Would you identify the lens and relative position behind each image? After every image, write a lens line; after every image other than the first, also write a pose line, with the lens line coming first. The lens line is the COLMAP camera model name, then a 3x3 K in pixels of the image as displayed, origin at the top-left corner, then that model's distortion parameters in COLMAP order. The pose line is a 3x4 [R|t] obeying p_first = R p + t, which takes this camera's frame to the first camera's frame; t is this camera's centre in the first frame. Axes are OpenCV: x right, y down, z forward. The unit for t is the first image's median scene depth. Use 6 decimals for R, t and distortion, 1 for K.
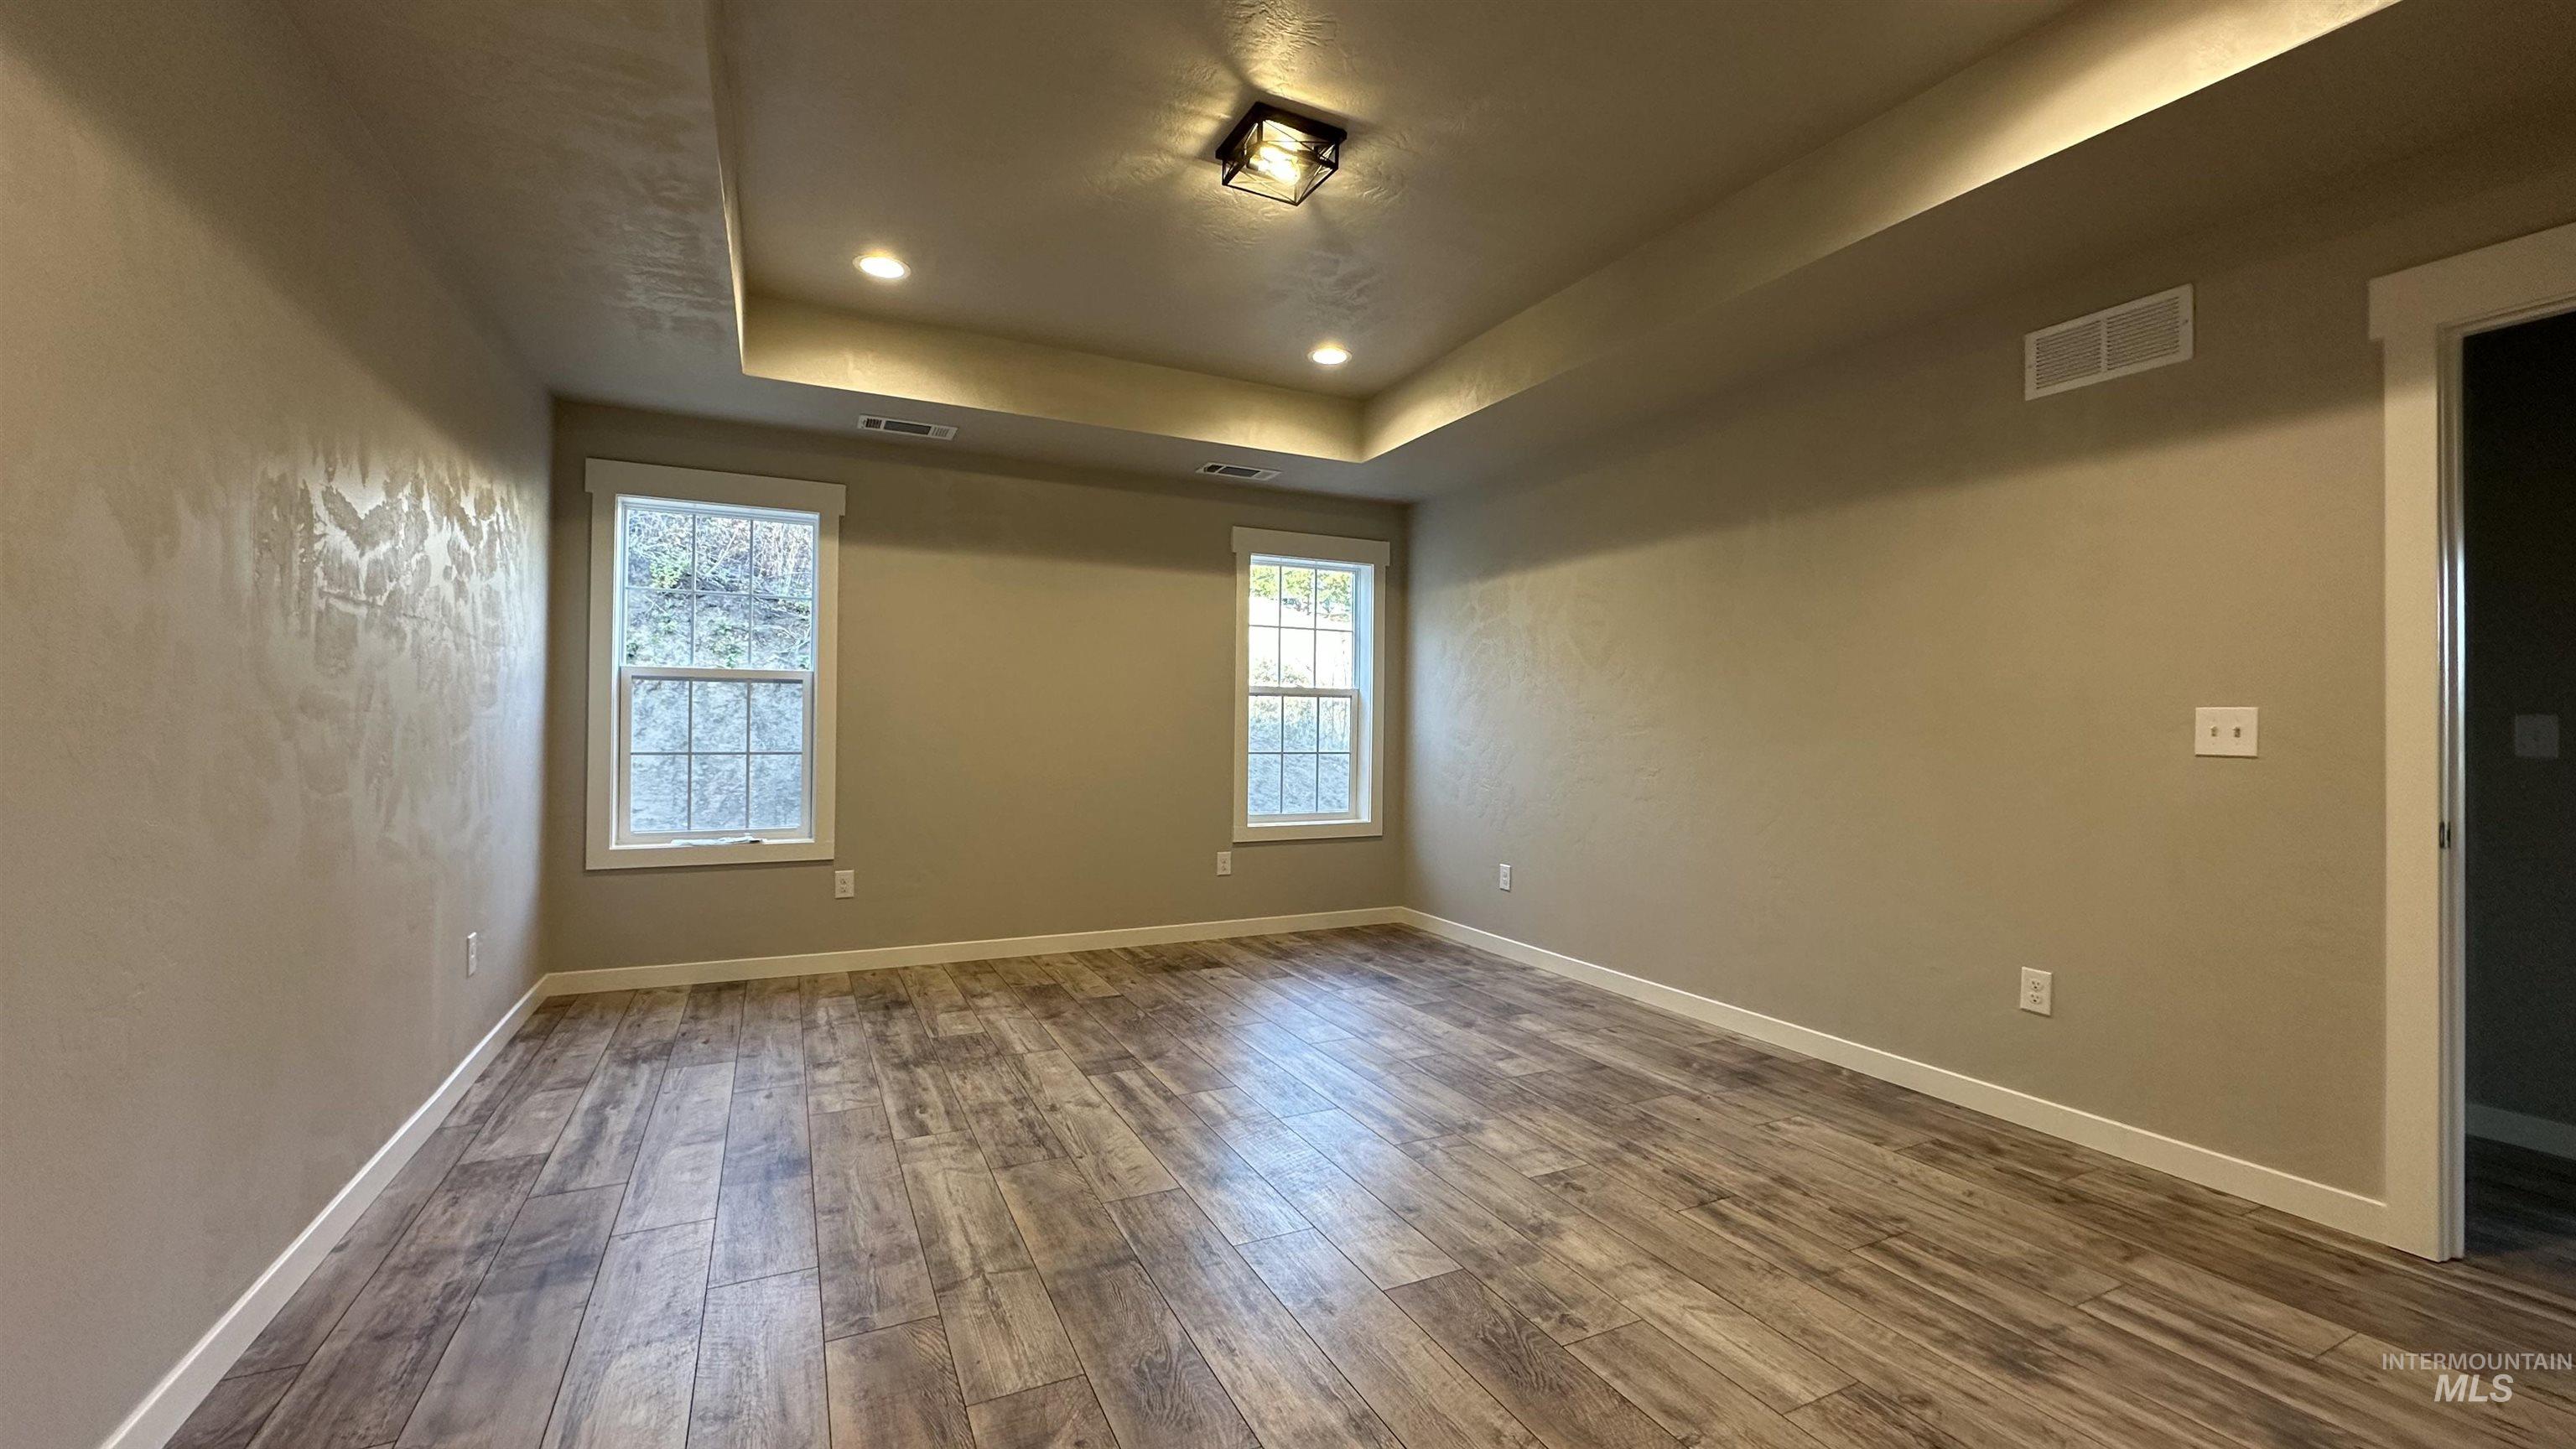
lens RADIAL K [[1027.9, 0, 1289.5], [0, 1027.9, 701.5], [0, 0, 1]] dist [-0.002202, 0.000245]
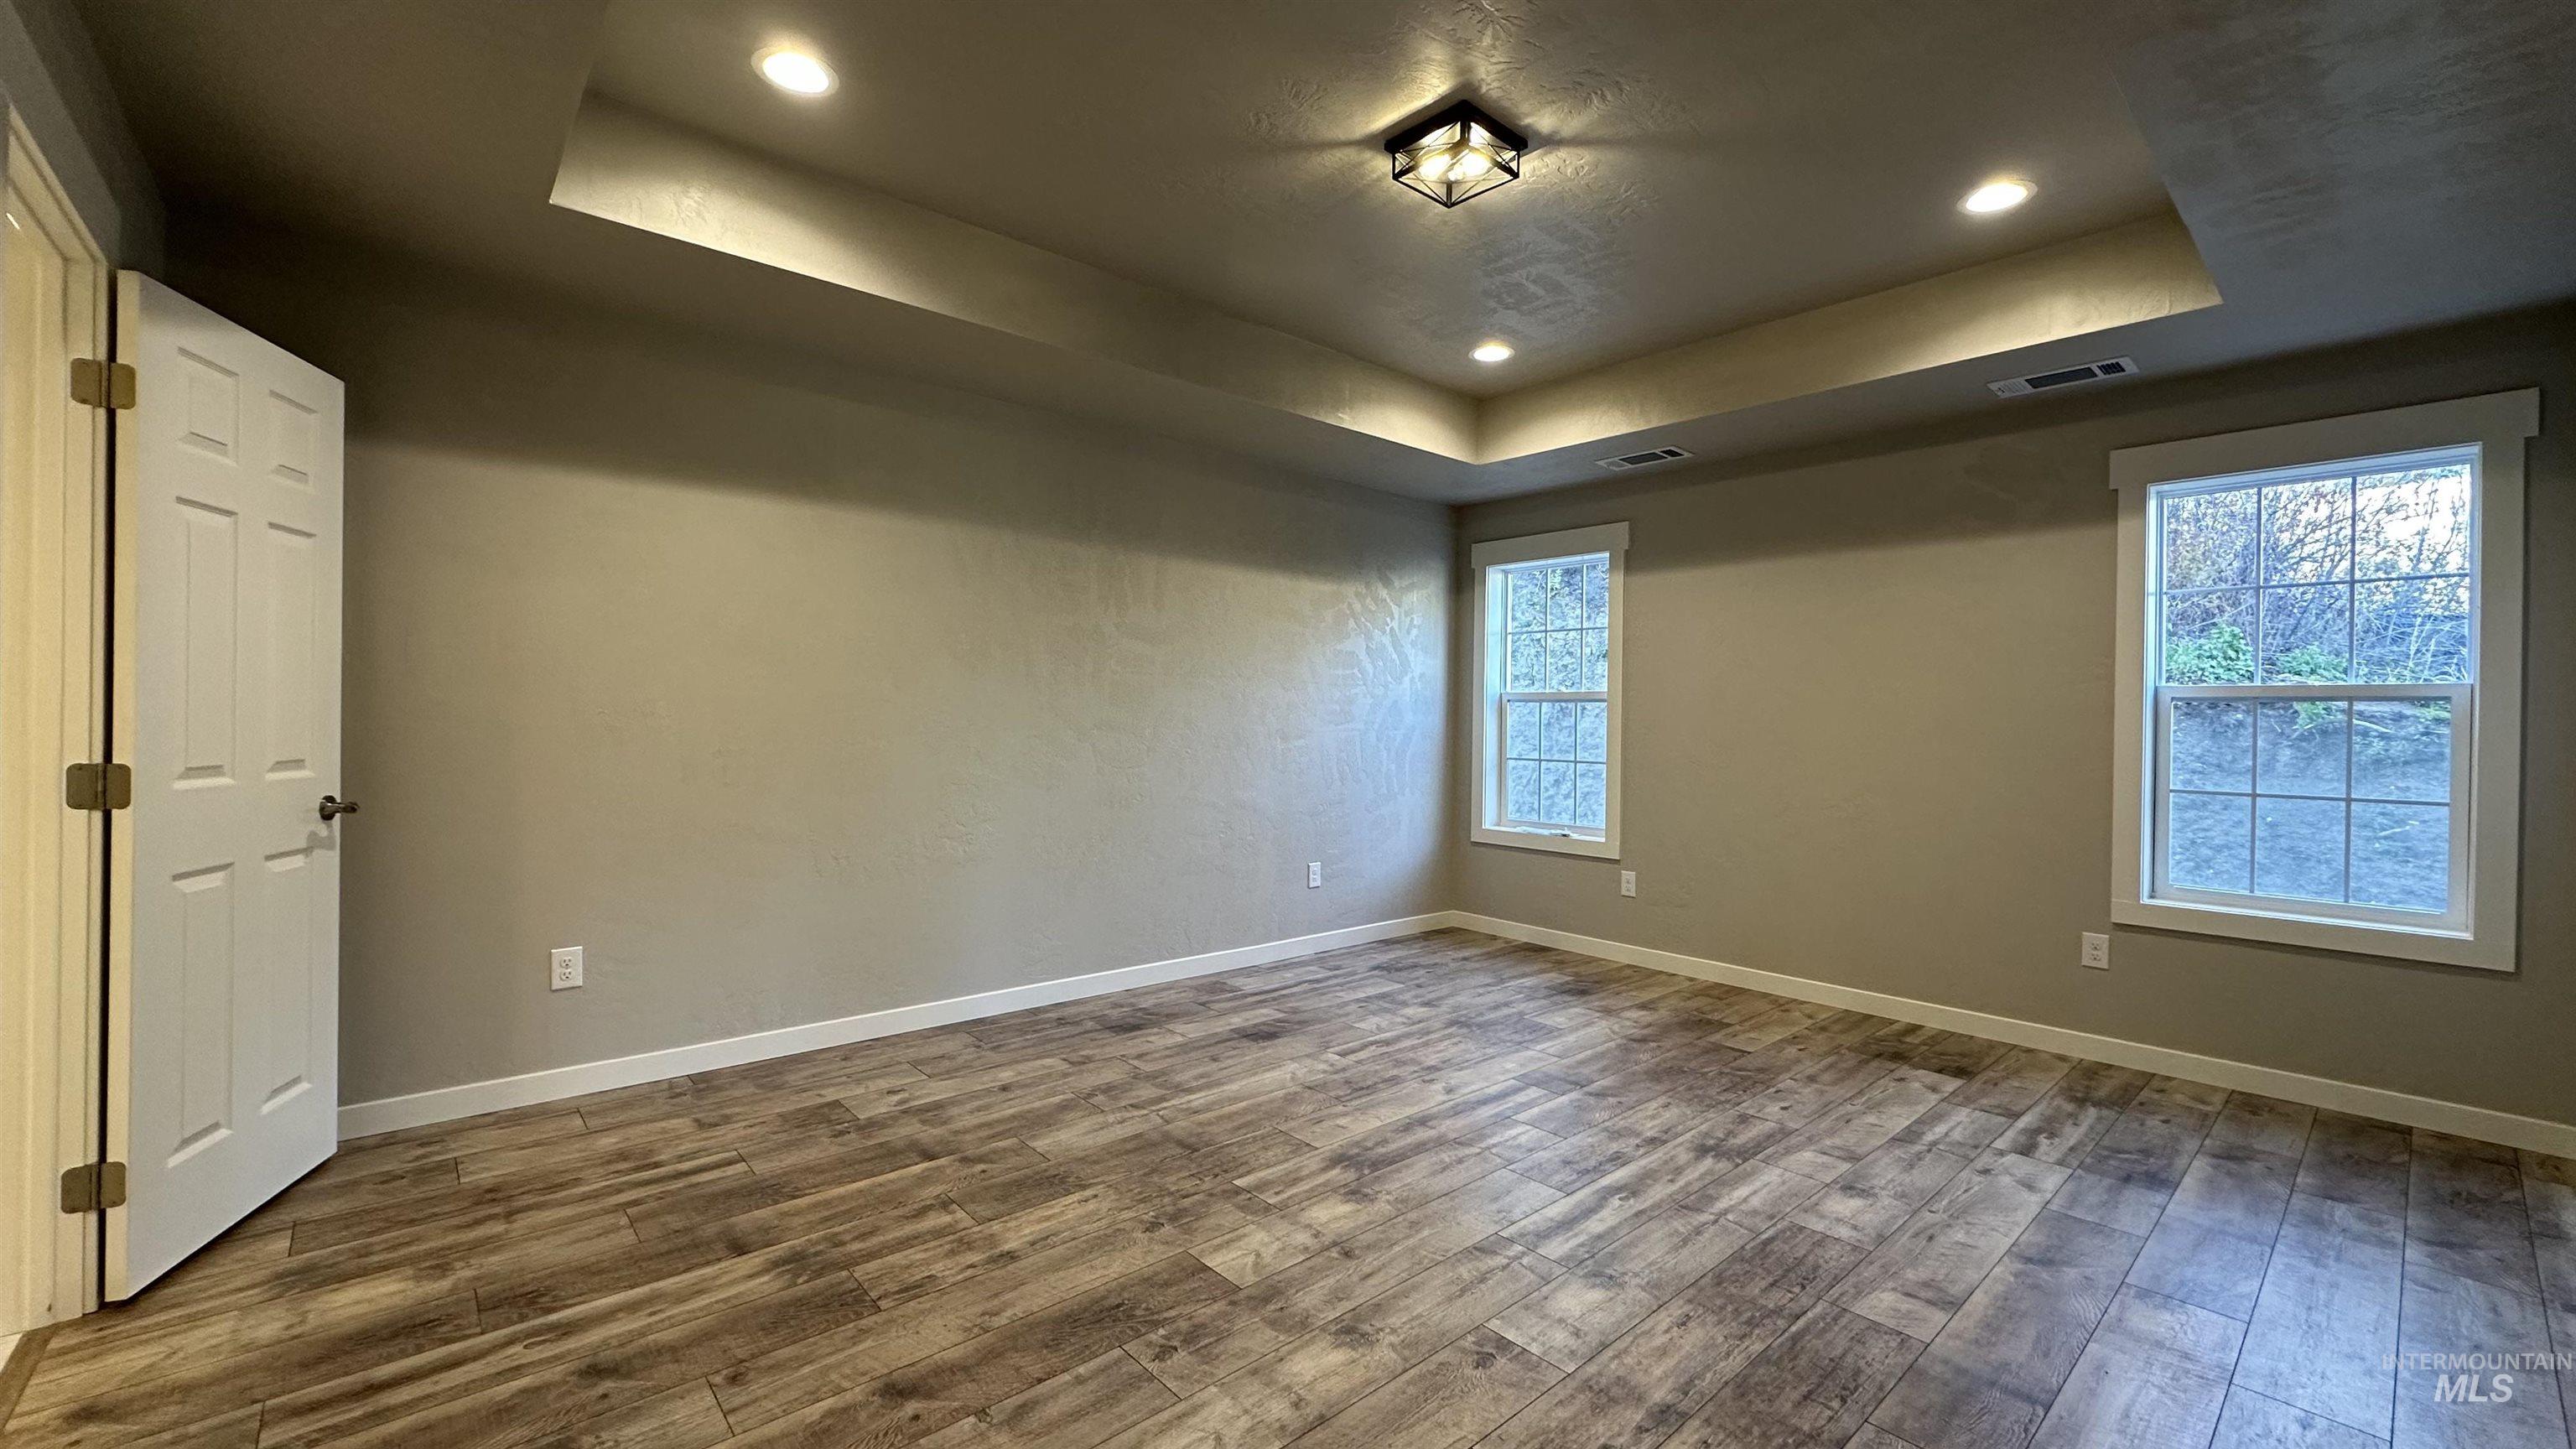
lens RADIAL K [[1027.9, 0, 1293.7], [0, 1027.9, 717.2], [0, 0, 1]] dist [-0.002202, 0.000245]
pose [[0.262194, -0.006147, -0.964996, 0.743839], [0.011940, 0.999924, -0.003125, -0.002055], [0.964941, -0.010703, 0.262247, 0.509482]]
